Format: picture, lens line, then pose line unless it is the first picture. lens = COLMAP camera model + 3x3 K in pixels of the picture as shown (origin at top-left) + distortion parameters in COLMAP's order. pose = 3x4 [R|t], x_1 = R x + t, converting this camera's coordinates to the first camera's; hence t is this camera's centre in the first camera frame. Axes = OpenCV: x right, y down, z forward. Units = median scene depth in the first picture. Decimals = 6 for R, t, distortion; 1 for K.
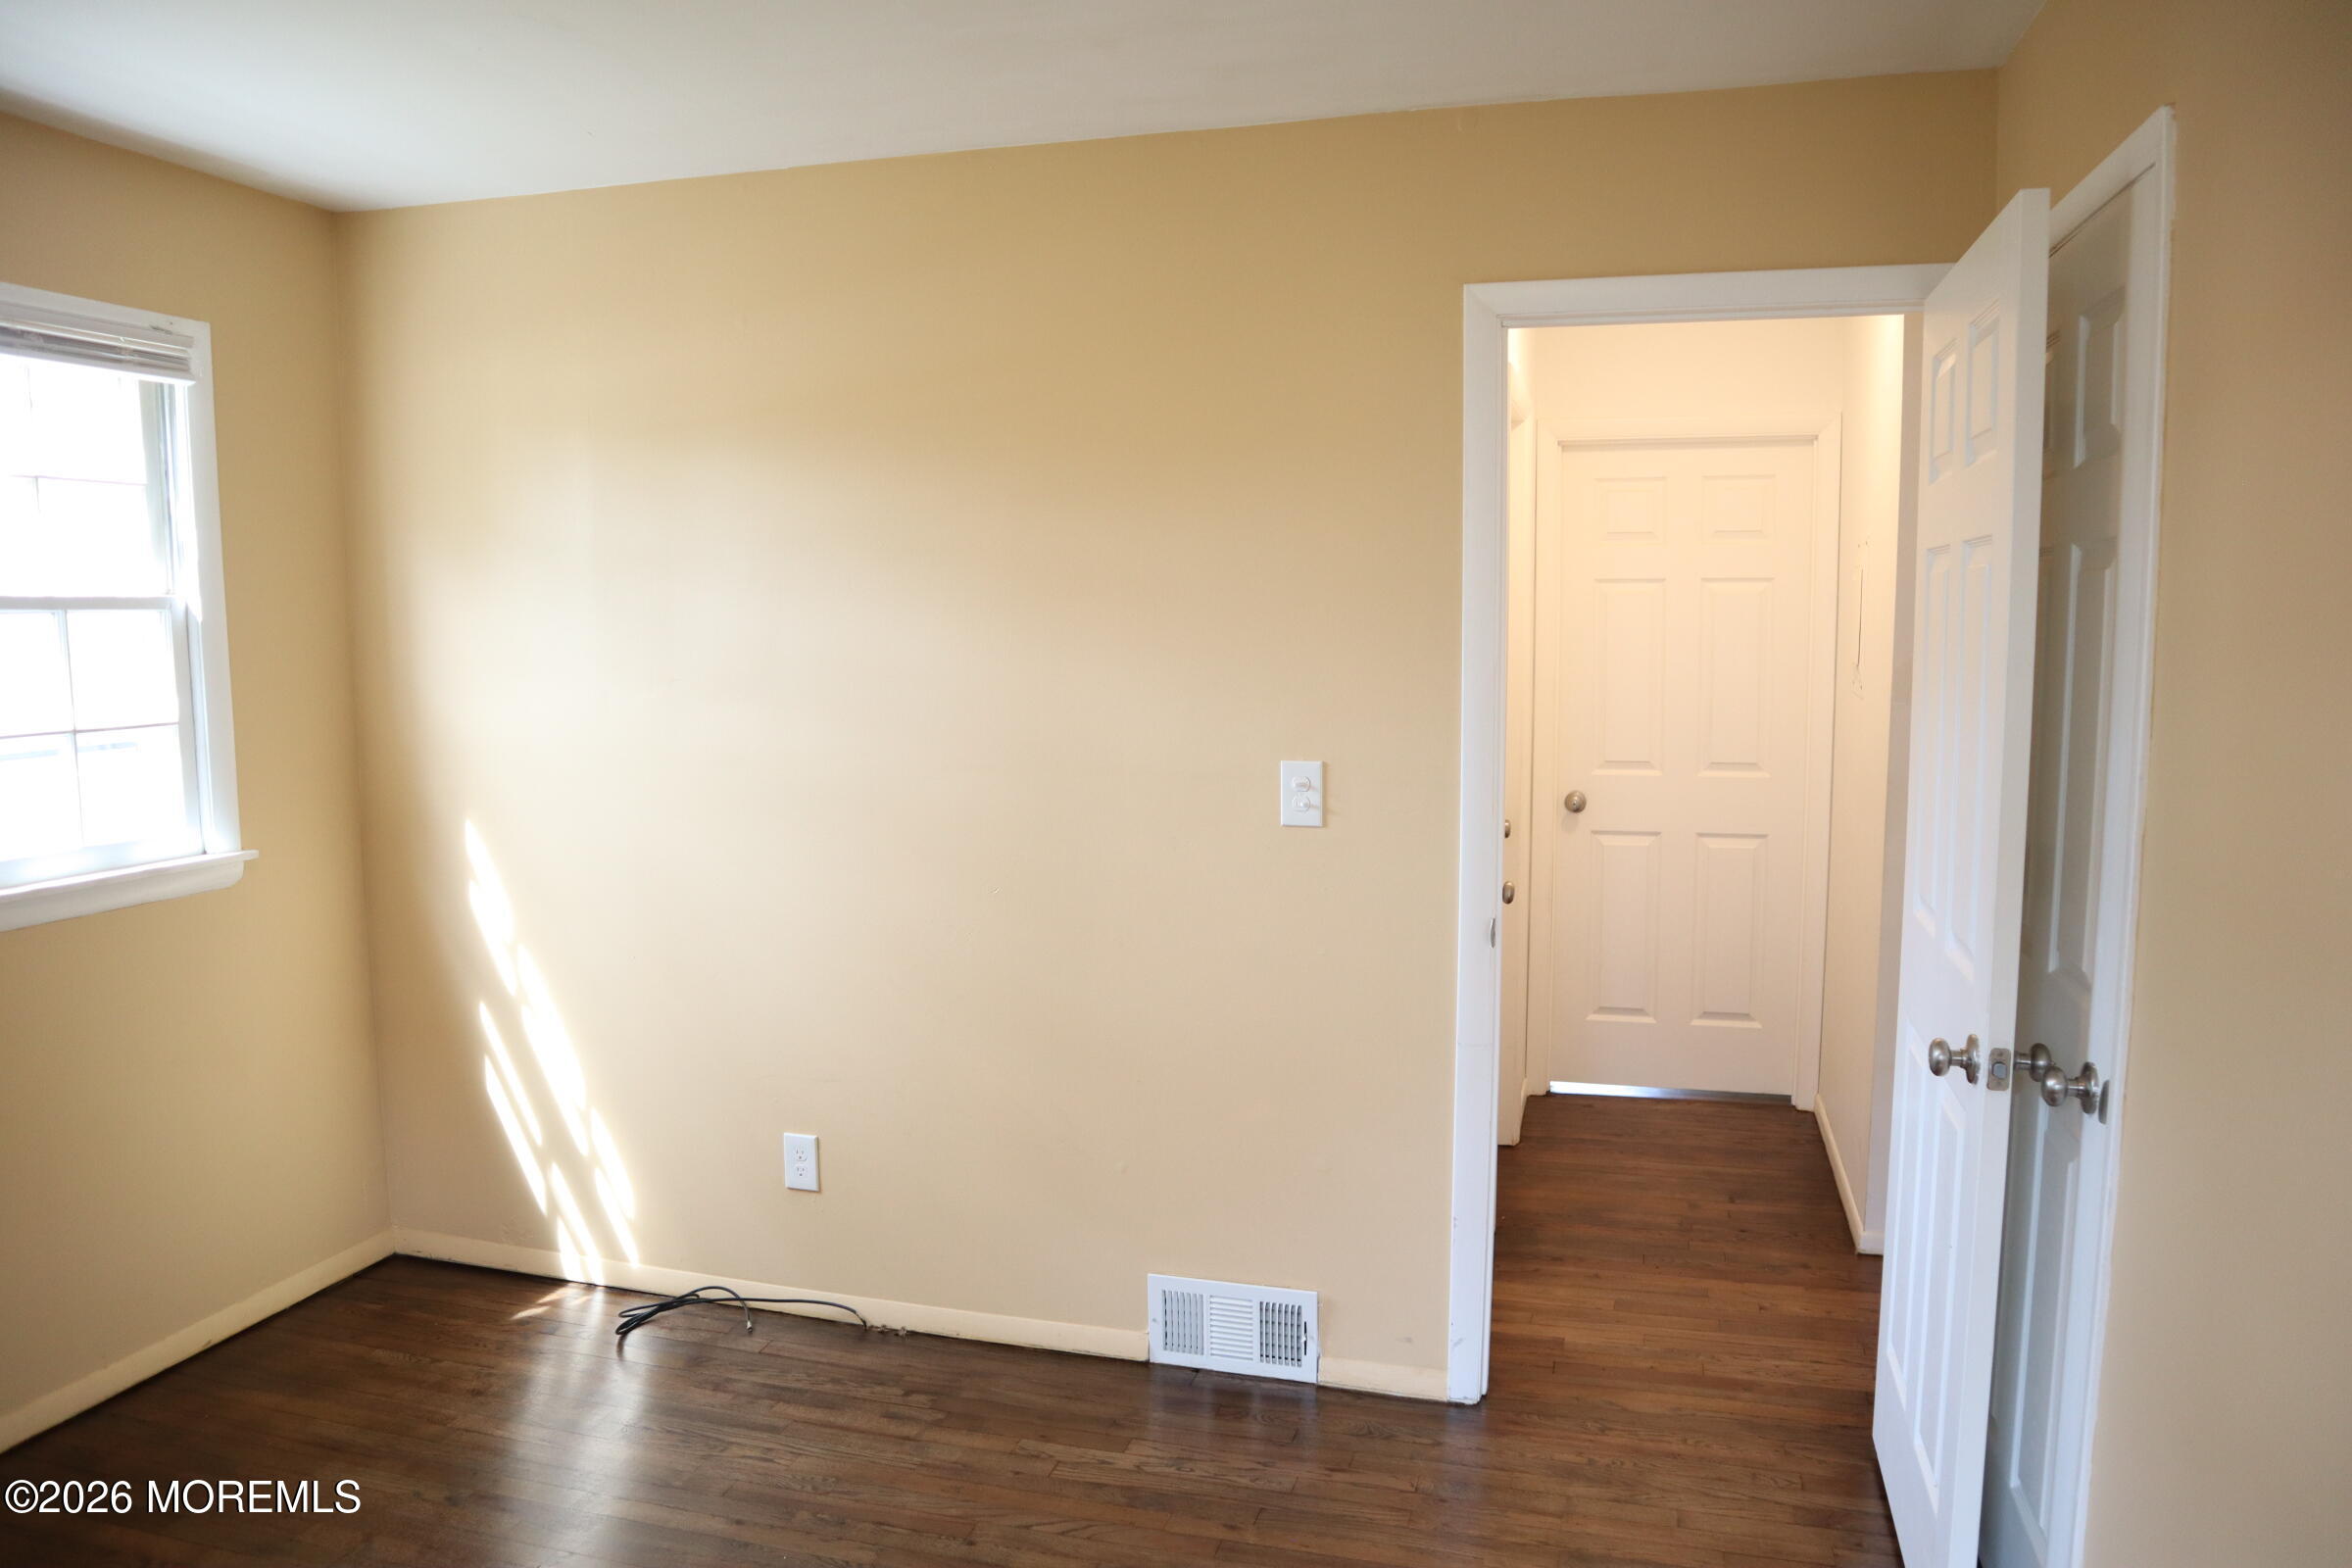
lens RADIAL K [[1620.9, 0, 1191.0], [0, 1620.9, 790.9], [0, 0, 1]] dist [-0.119711, 0.074749]
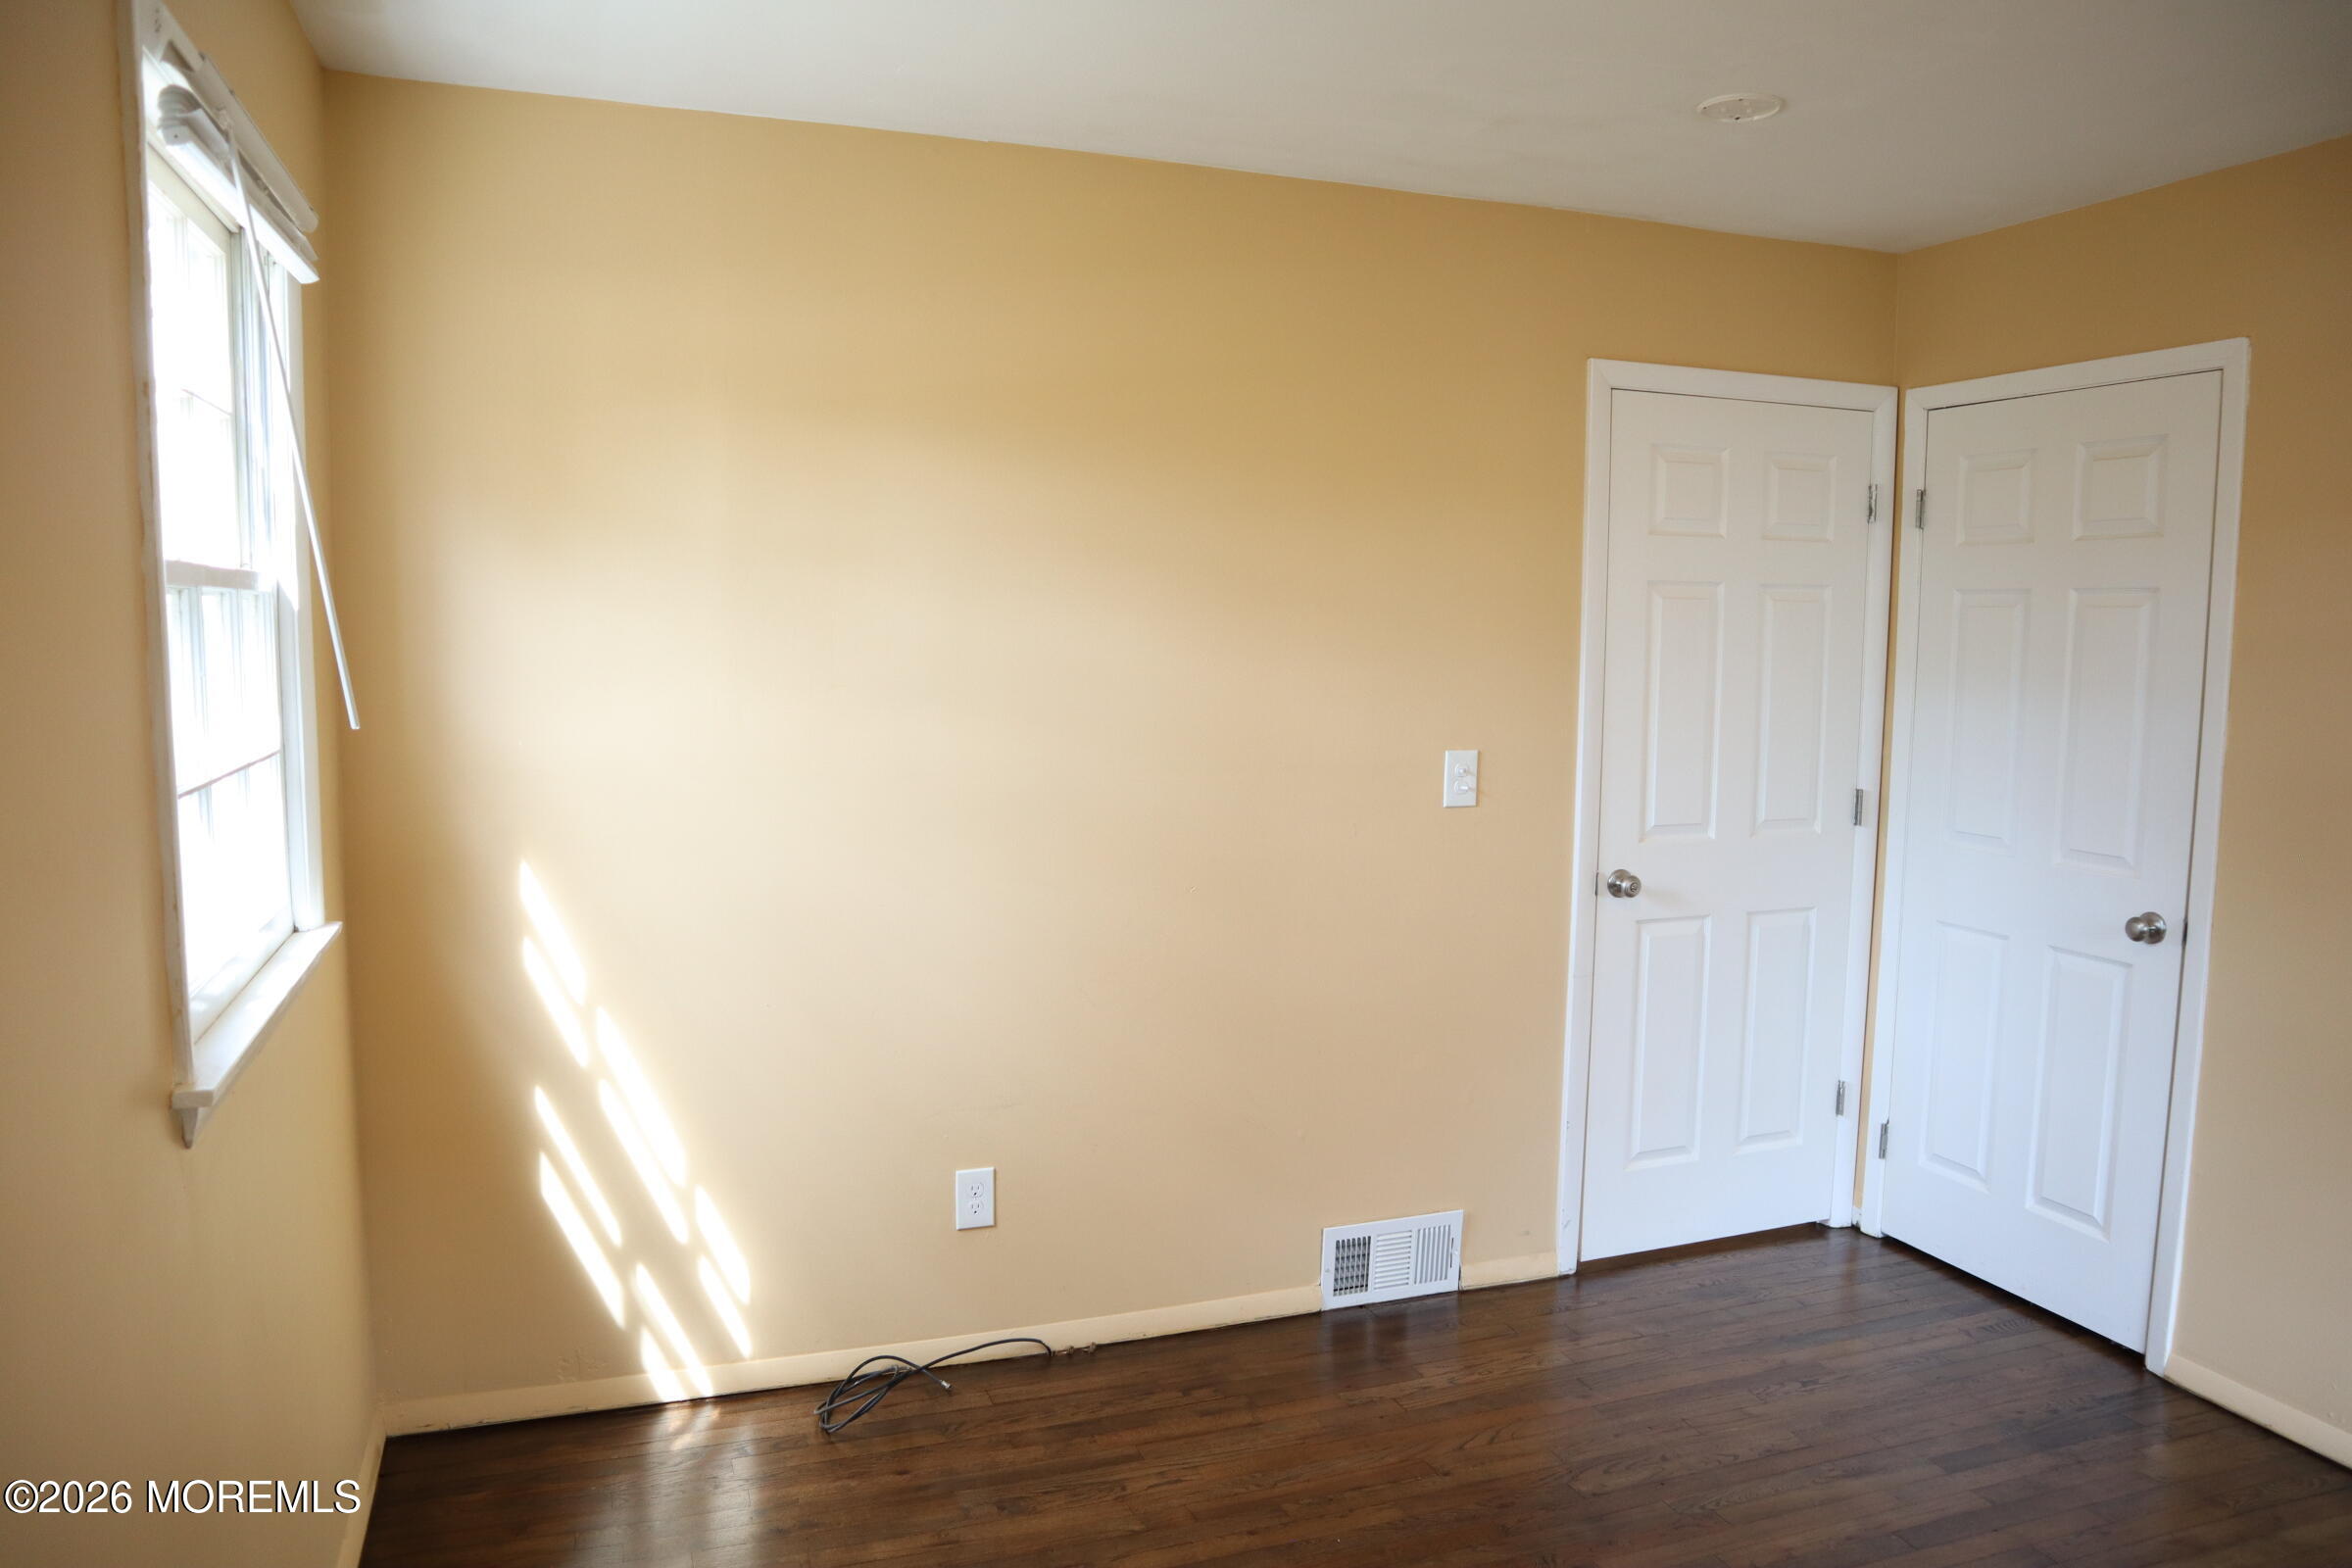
lens RADIAL K [[1620.9, 0, 1183.6], [0, 1620.9, 783.7], [0, 0, 1]] dist [-0.119711, 0.074749]
pose [[0.805951, -0.045191, 0.590255, -0.735903], [0.047112, 0.998816, 0.012144, -0.017199], [-0.590105, 0.018021, 0.807126, 0.175440]]
